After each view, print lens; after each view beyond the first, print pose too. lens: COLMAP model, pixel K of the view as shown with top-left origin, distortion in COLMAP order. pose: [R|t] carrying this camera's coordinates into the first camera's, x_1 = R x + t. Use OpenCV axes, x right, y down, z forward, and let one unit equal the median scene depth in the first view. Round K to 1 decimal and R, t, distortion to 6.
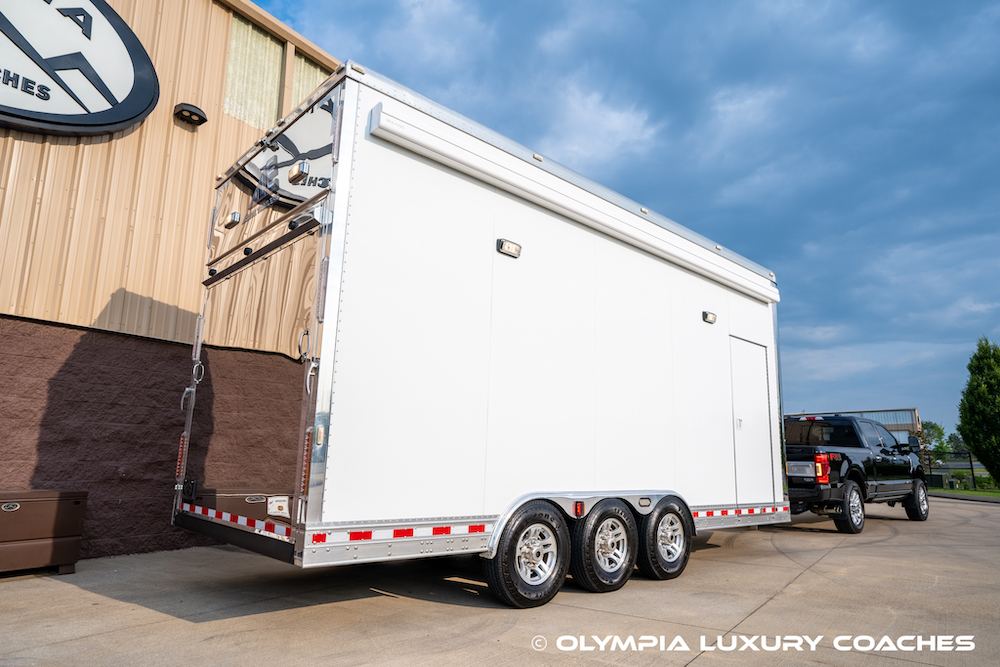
lens RADIAL K [[617.7, 0, 500.0], [0, 617.7, 333.5], [0, 0, 1]] dist [-0.003266, 0.014593]
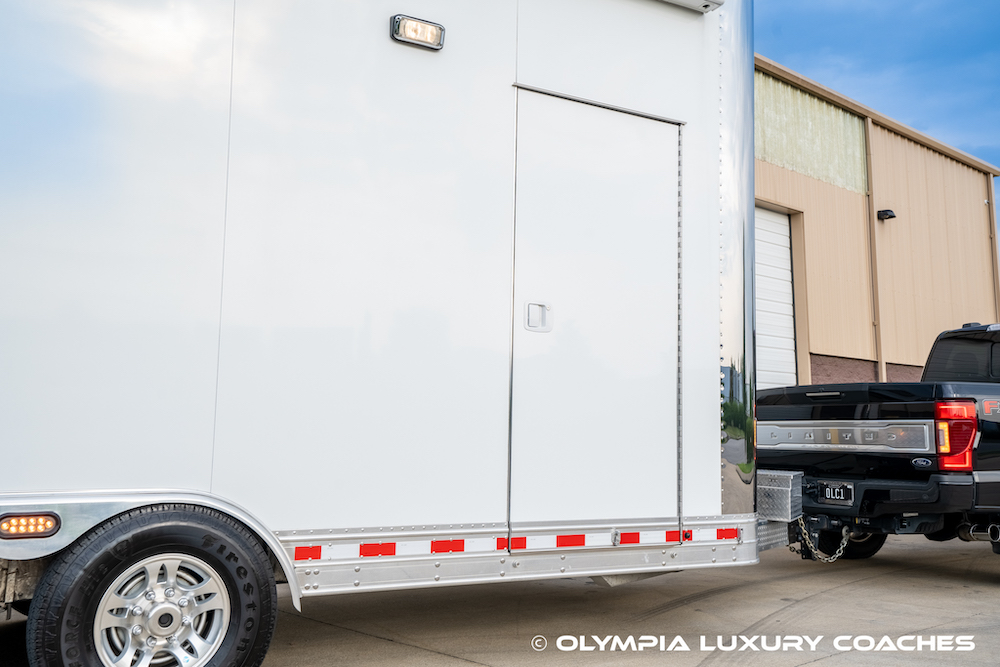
lens RADIAL K [[921.0, 0, 484.6], [0, 921.0, 334.5], [0, 0, 1]] dist [0.074787, 0.001272]
pose [[0.971422, -0.036653, -0.234512, 0.563216], [0.058313, 0.994578, 0.086101, 0.121881], [0.230084, -0.097316, 0.968293, 0.502720]]
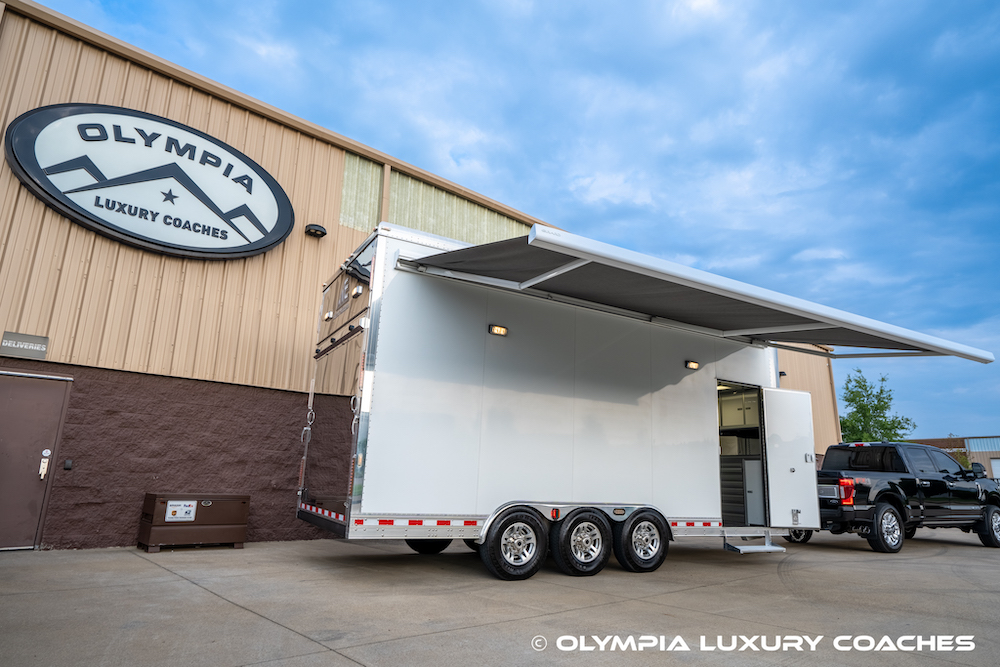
lens RADIAL K [[596.8, 0, 500.0], [0, 596.8, 333.5], [0, 0, 1]] dist [-0.005617, 0.002995]
pose [[0.973224, -0.042579, -0.225881, 0.265139], [0.032612, 0.998330, -0.047680, -0.050074], [0.227534, 0.039037, 0.972987, -0.286304]]
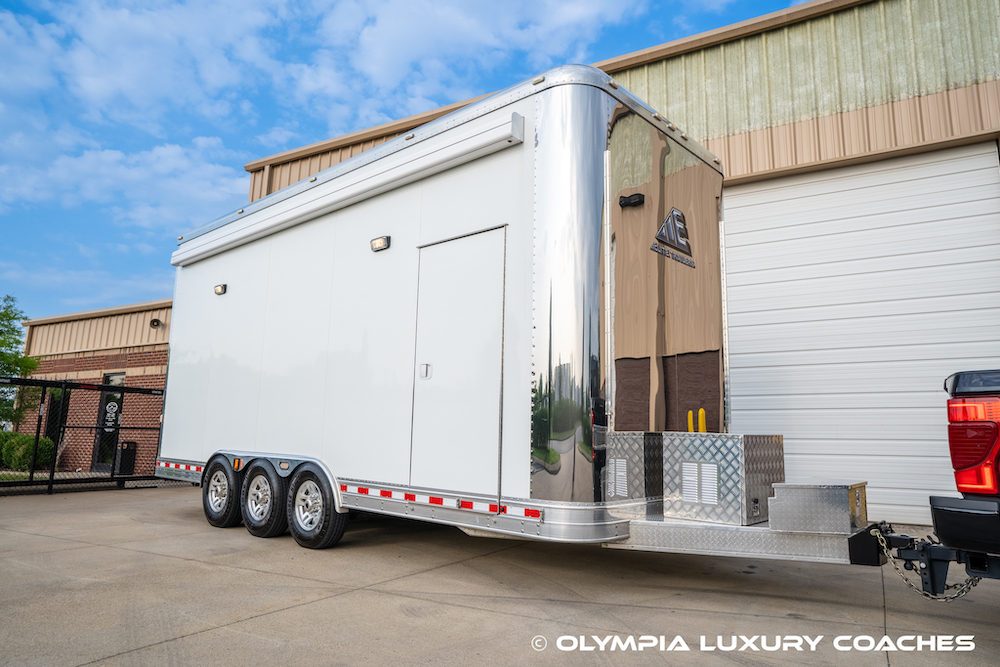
lens RADIAL K [[649.3, 0, 500.0], [0, 649.3, 333.5], [0, 0, 1]] dist [-0.000279, 0.000306]
pose [[0.086502, -0.173566, -0.981016, 1.272052], [0.183161, 0.970693, -0.155589, 0.267989], [0.979270, -0.166225, 0.115757, 1.157168]]
